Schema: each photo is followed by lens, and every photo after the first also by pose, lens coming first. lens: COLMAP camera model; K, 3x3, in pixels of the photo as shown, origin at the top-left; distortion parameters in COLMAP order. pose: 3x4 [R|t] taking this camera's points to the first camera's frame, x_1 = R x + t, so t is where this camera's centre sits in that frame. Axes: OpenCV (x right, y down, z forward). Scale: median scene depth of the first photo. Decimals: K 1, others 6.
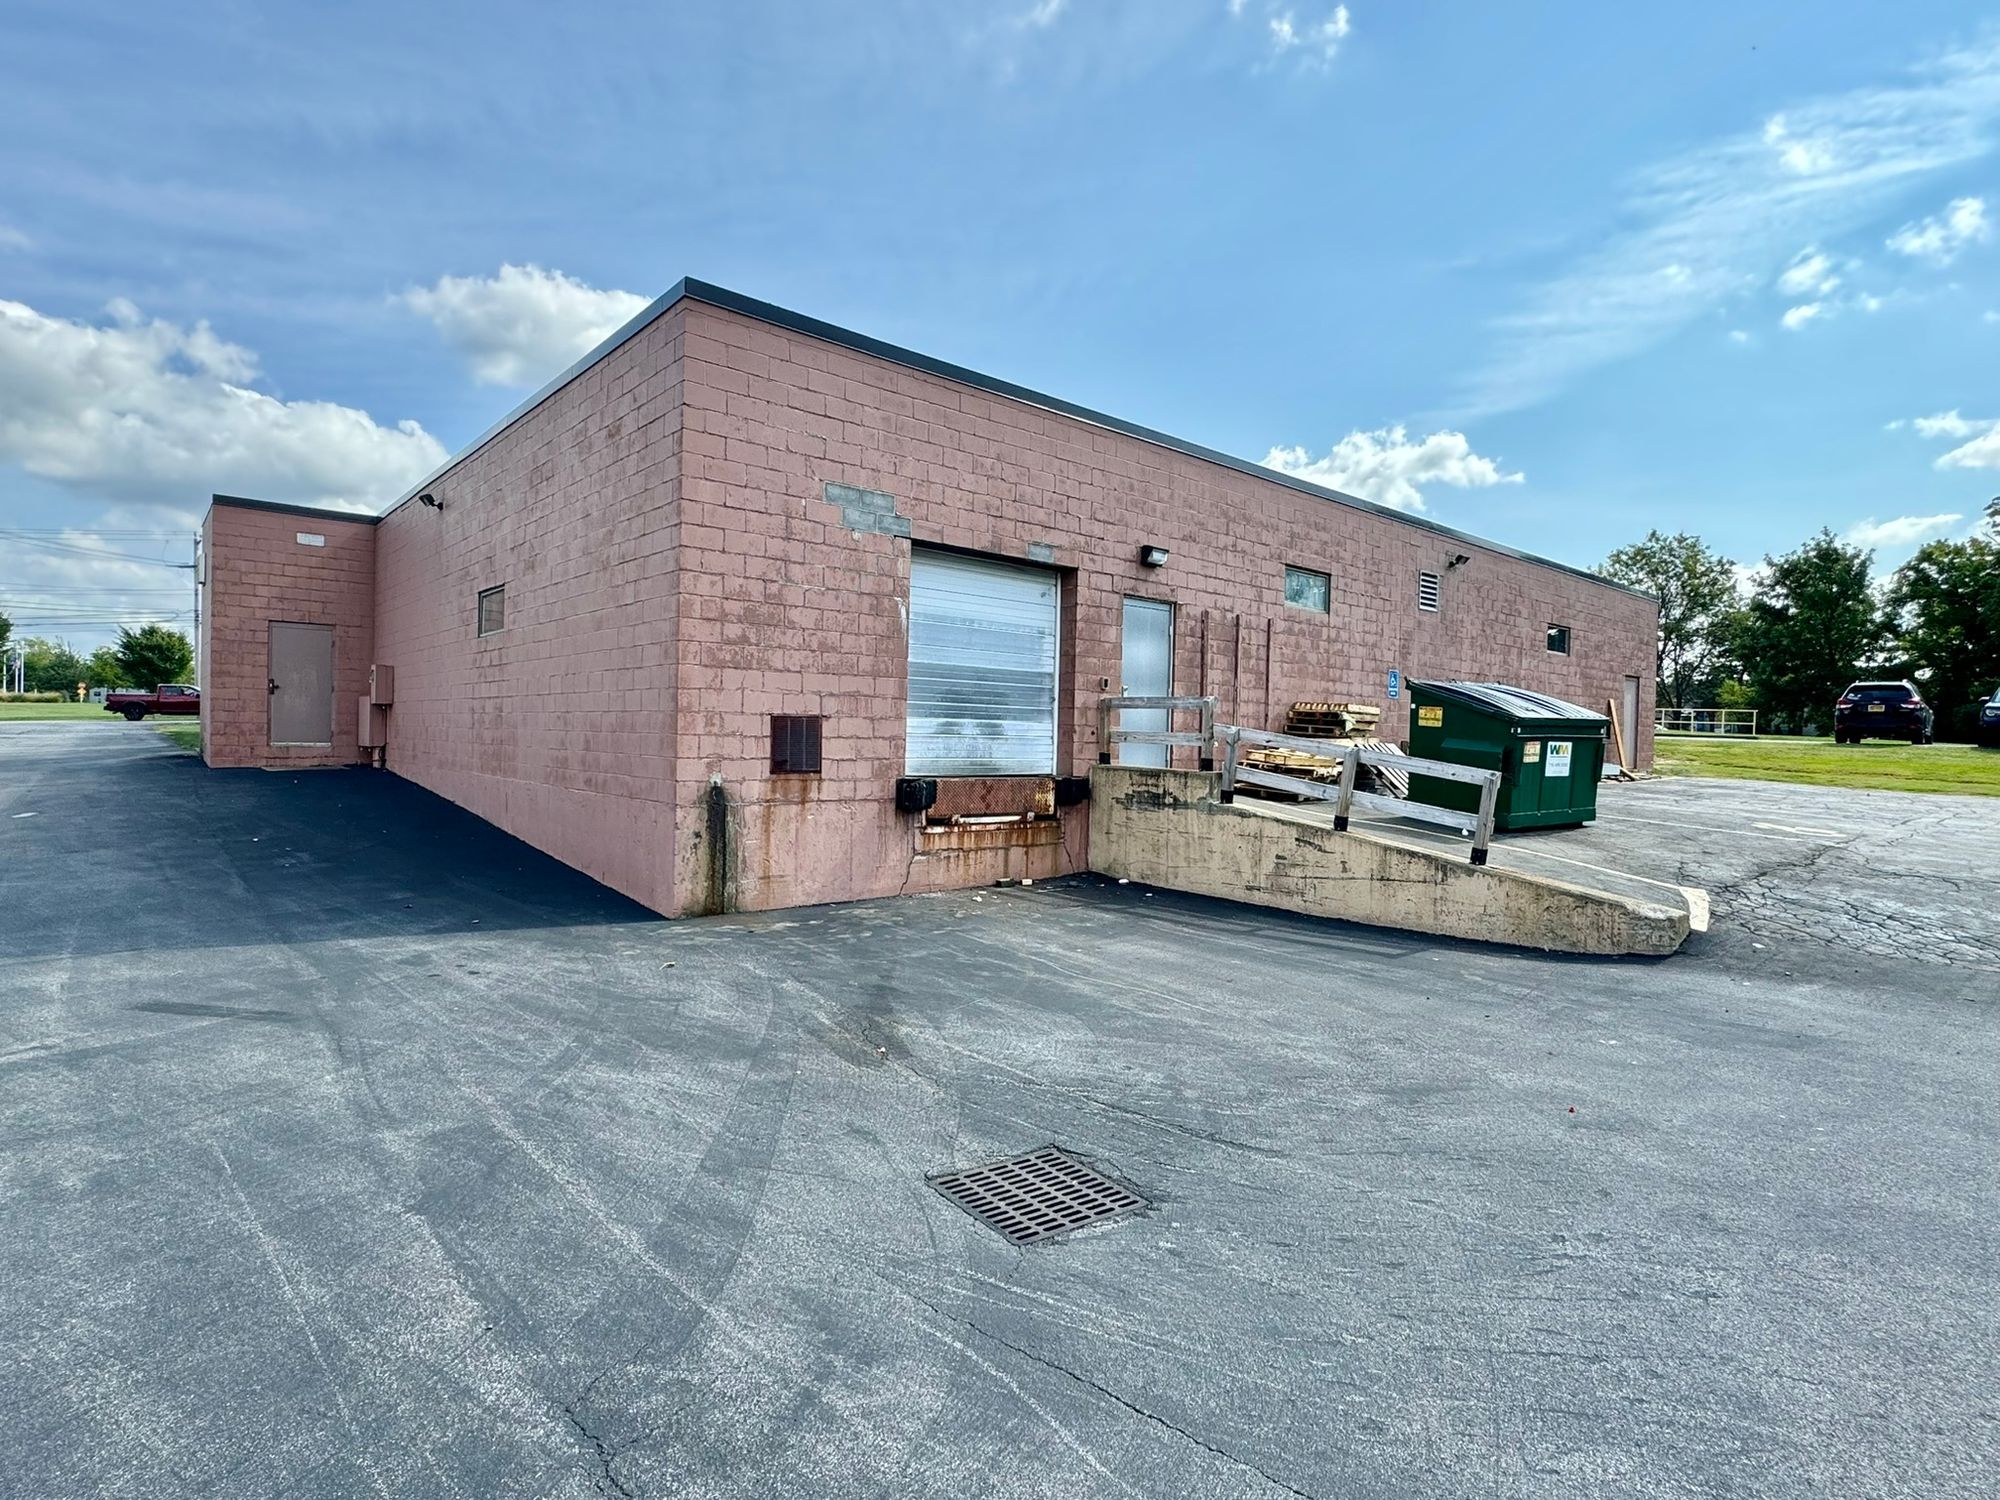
lens RADIAL K [[897.9, 0, 955.6], [0, 897.9, 754.8], [0, 0, 1]] dist [-0.000210, -0.000082]
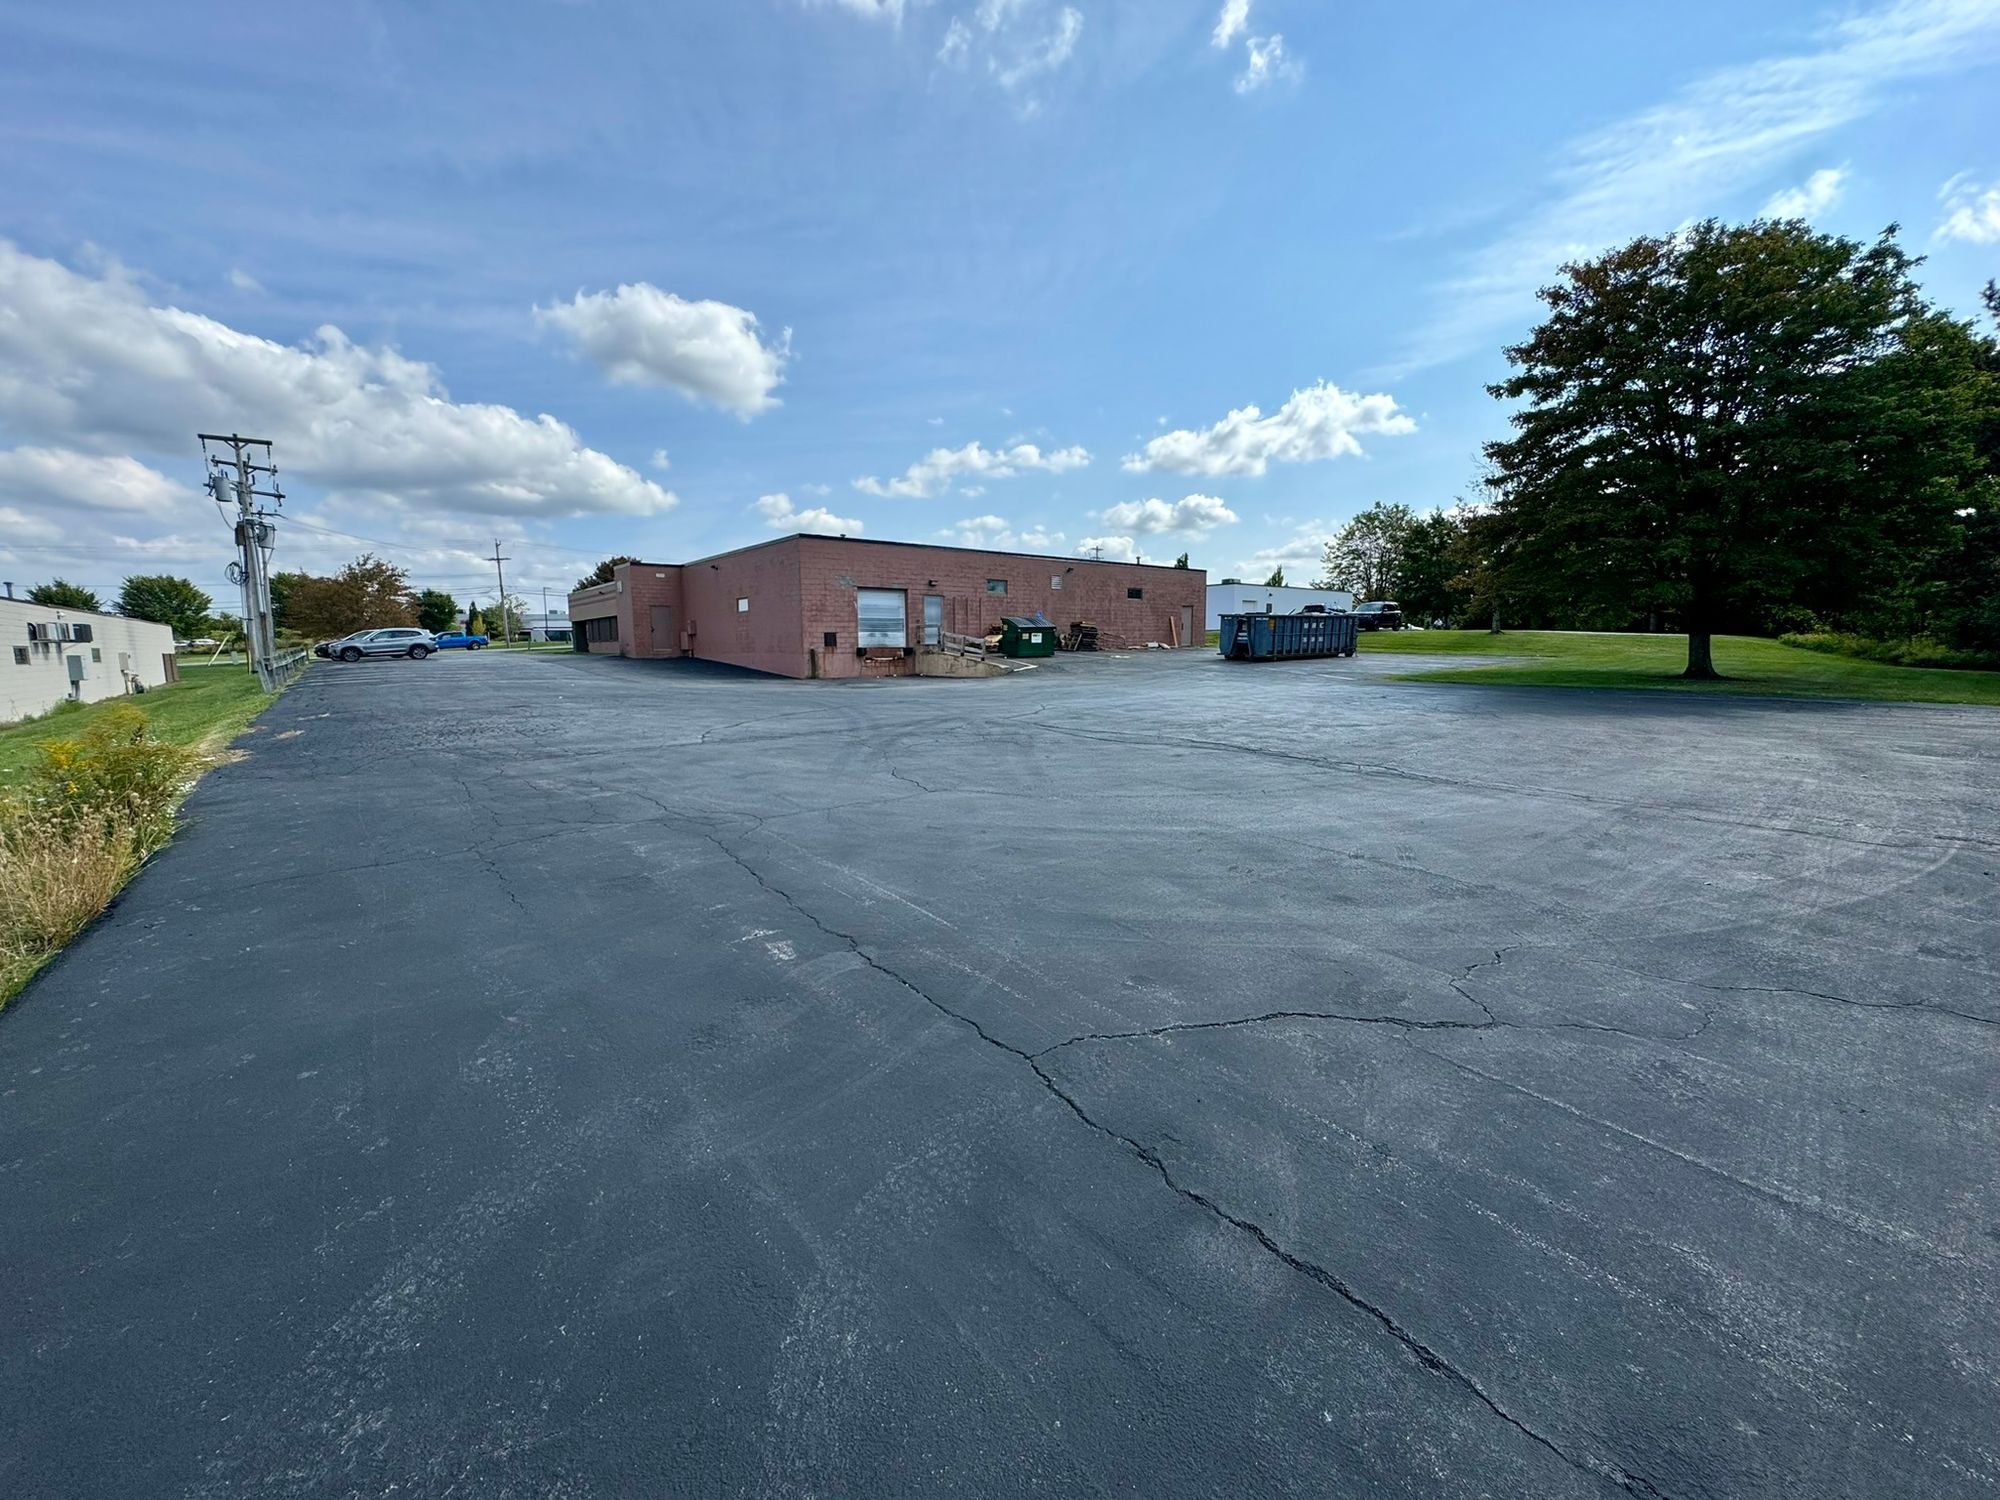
lens RADIAL K [[806.4, 0, 985.6], [0, 806.4, 746.5], [0, 0, 1]] dist [-0.003080, -0.000546]
pose [[0.998722, -0.026174, -0.043240, 0.126269], [0.030115, 0.995197, 0.093149, 0.028662], [0.040594, -0.094332, 0.994713, -0.501500]]
